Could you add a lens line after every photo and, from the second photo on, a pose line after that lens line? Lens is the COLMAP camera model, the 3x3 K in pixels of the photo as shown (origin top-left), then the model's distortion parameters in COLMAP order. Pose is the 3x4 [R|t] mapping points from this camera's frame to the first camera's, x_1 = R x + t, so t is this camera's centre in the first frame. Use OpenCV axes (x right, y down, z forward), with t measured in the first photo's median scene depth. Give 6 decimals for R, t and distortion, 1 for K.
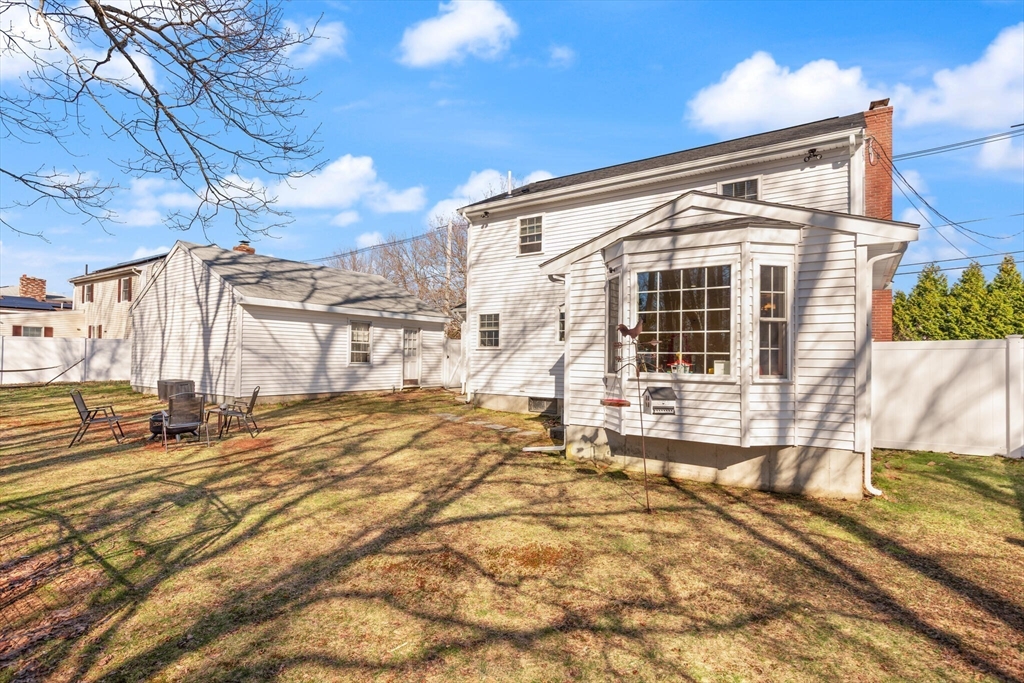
lens RADIAL K [[506.6, 0, 518.0], [0, 506.6, 346.6], [0, 0, 1]] dist [-0.000206, -0.000487]
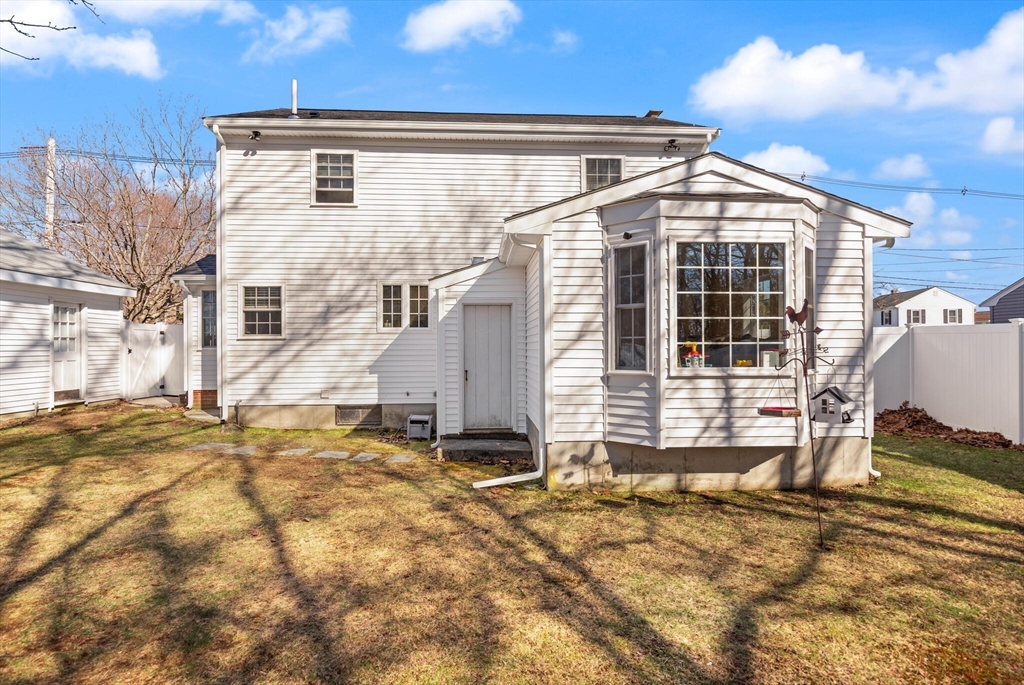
lens RADIAL K [[536.3, 0, 512.0], [0, 536.3, 342.5], [0, 0, 1]] dist [0.004301, 0.000501]
pose [[0.791745, -0.011339, 0.610747, -0.240351], [0.001169, 0.999854, 0.017048, -0.001967], [-0.610851, -0.012783, 0.791643, 0.246470]]
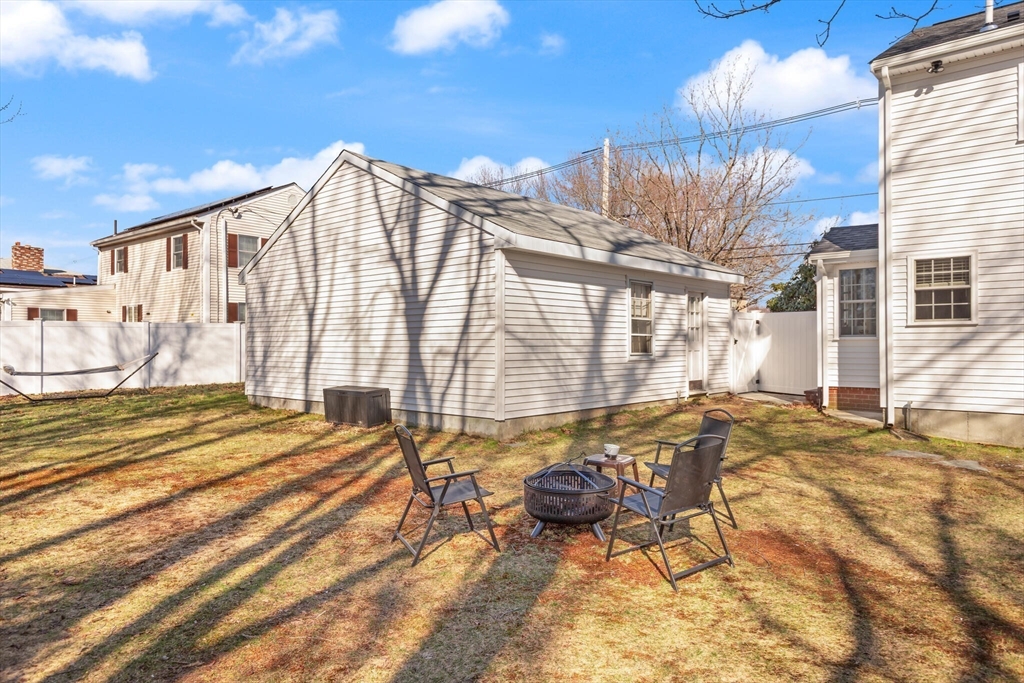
lens RADIAL K [[665.4, 0, 512.0], [0, 665.4, 341.5], [0, 0, 1]] dist [0.003370, 0.002611]
pose [[0.994280, -0.015369, -0.105698, -0.447382], [0.017358, 0.999689, 0.017919, 0.002129], [0.105389, -0.019651, 0.994237, 0.278127]]
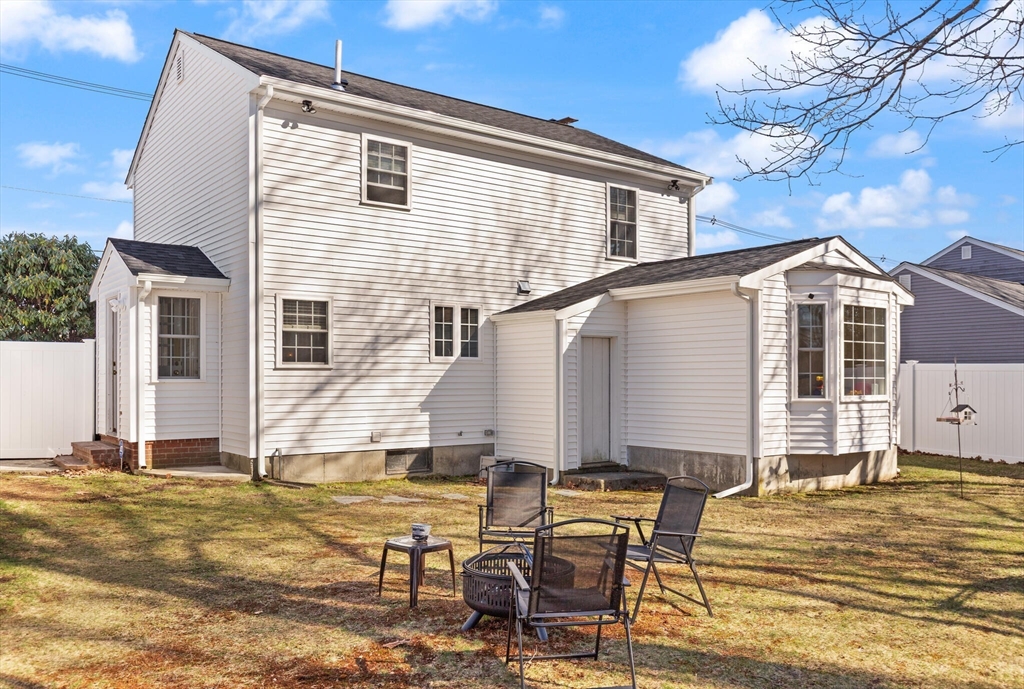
lens RADIAL K [[833.3, 0, 522.7], [0, 833.3, 372.0], [0, 0, 1]] dist [-0.001683, 0.000609]
pose [[0.308553, -0.005440, 0.951192, -0.835720], [-0.017302, 0.999786, 0.011330, -0.004805], [-0.951050, -0.019954, 0.308393, 0.549176]]
